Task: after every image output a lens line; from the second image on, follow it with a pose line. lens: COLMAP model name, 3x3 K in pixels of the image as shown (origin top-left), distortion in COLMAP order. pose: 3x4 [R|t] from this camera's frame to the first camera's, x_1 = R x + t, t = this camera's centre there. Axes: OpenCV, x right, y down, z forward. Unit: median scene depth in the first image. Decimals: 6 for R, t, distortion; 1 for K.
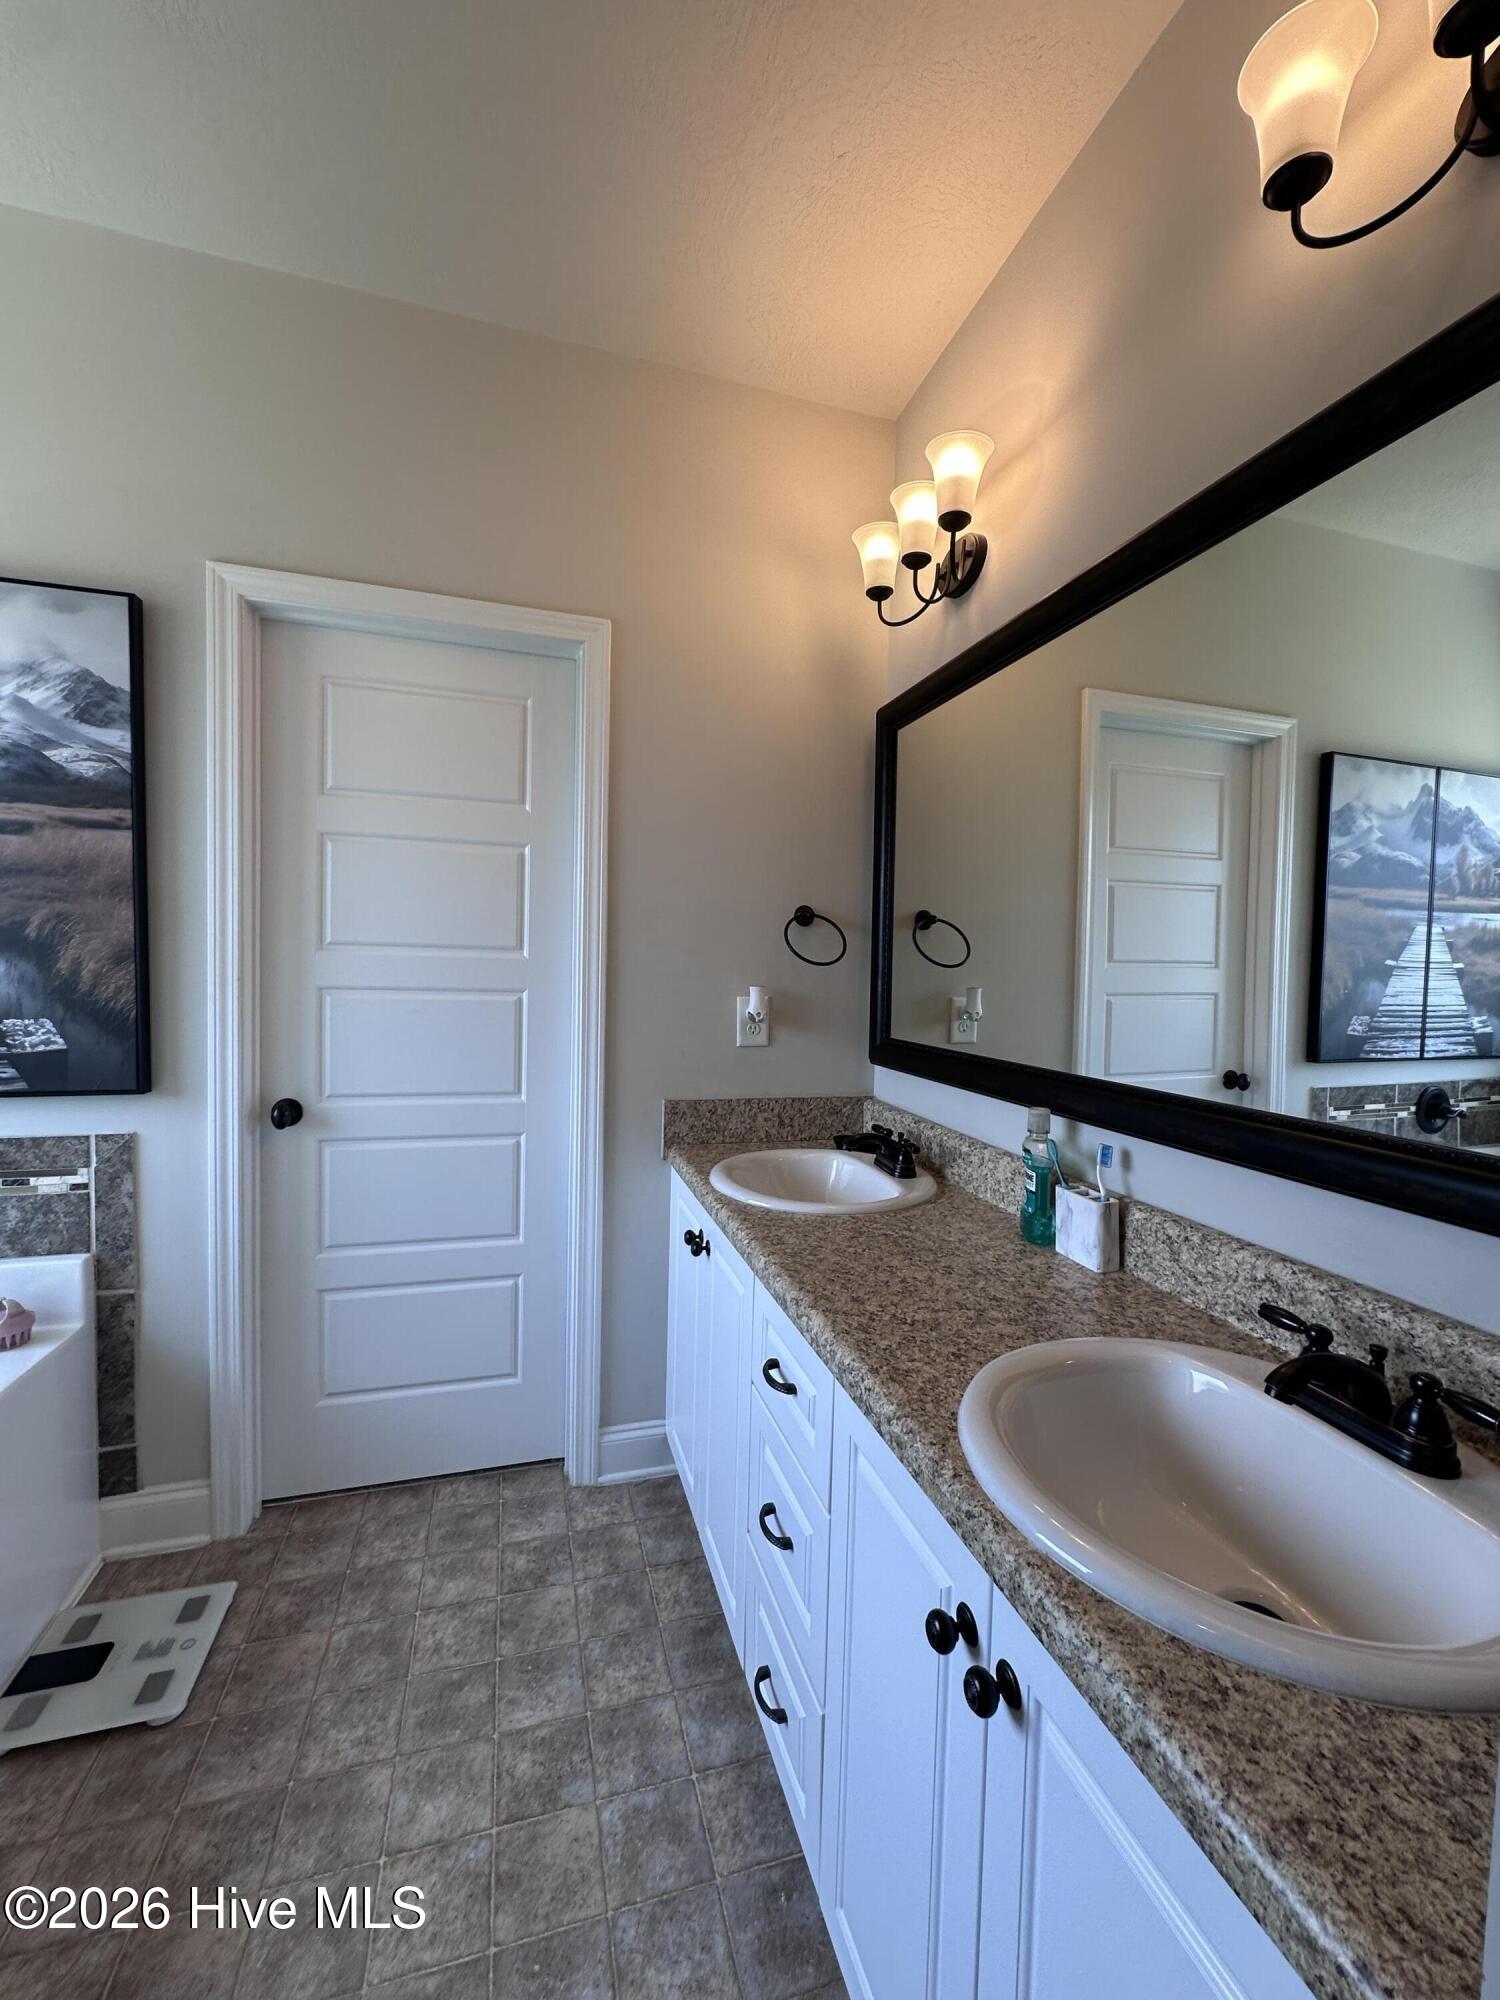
lens RADIAL K [[810.0, 0, 762.7], [0, 810.0, 1000.1], [0, 0, 1]] dist [-0.005538, 0.000467]
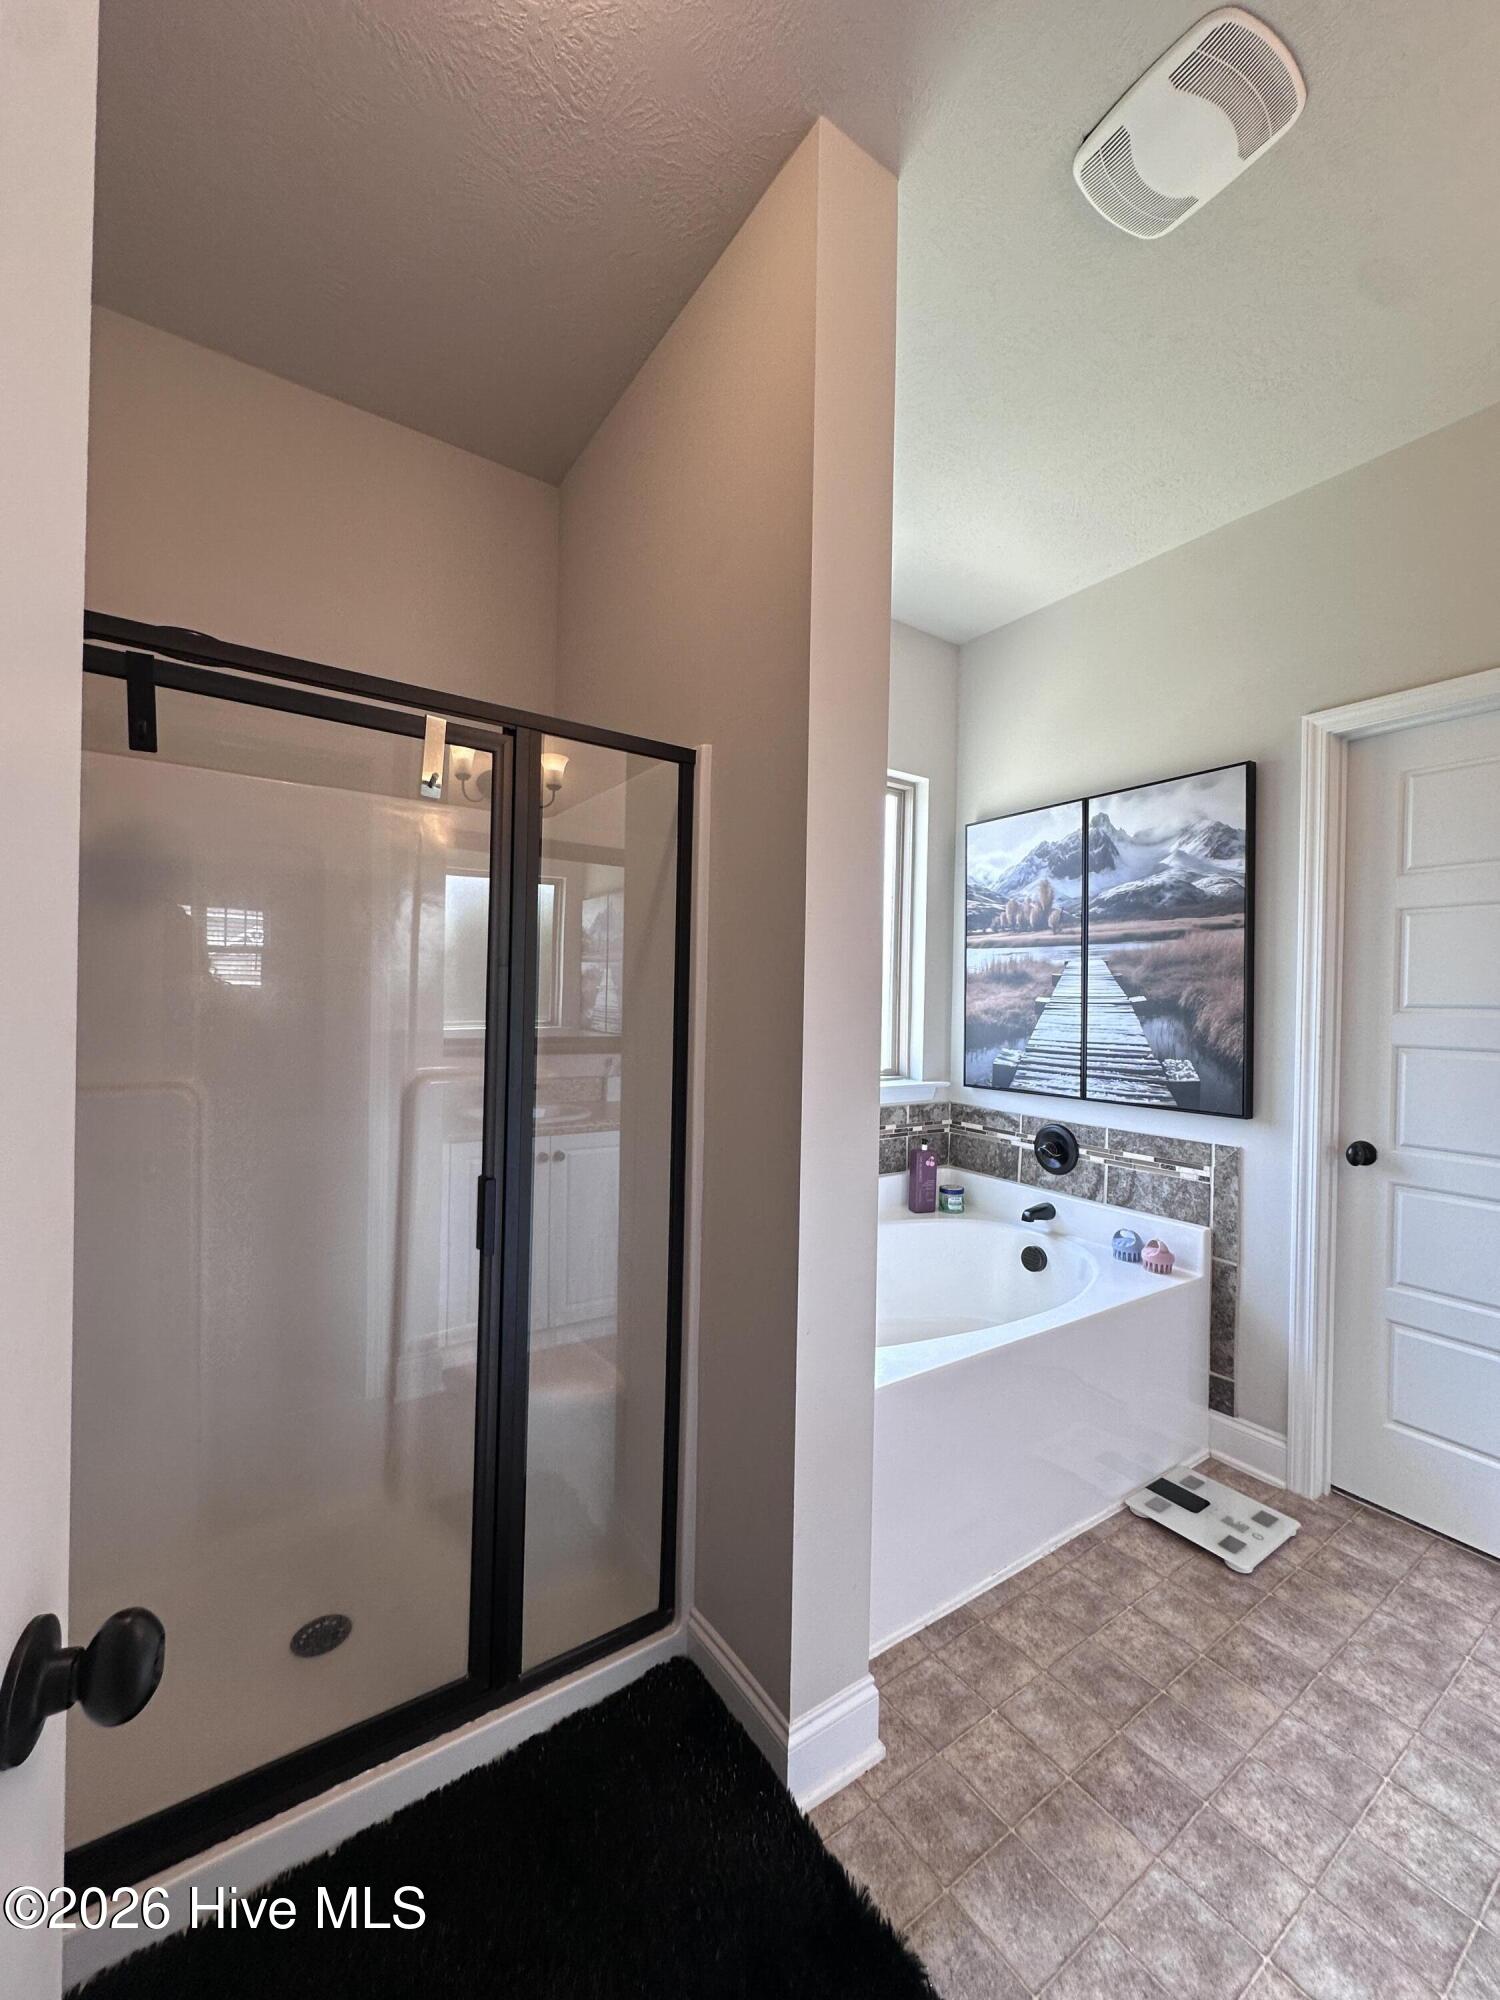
lens RADIAL K [[810.0, 0, 757.9], [0, 810.0, 1002.1], [0, 0, 1]] dist [-0.005538, 0.000467]
pose [[0.324815, -0.015885, -0.945644, 0.262607], [-0.051169, 0.998099, -0.034342, 0.008030], [0.944392, 0.059543, 0.323385, -0.236173]]
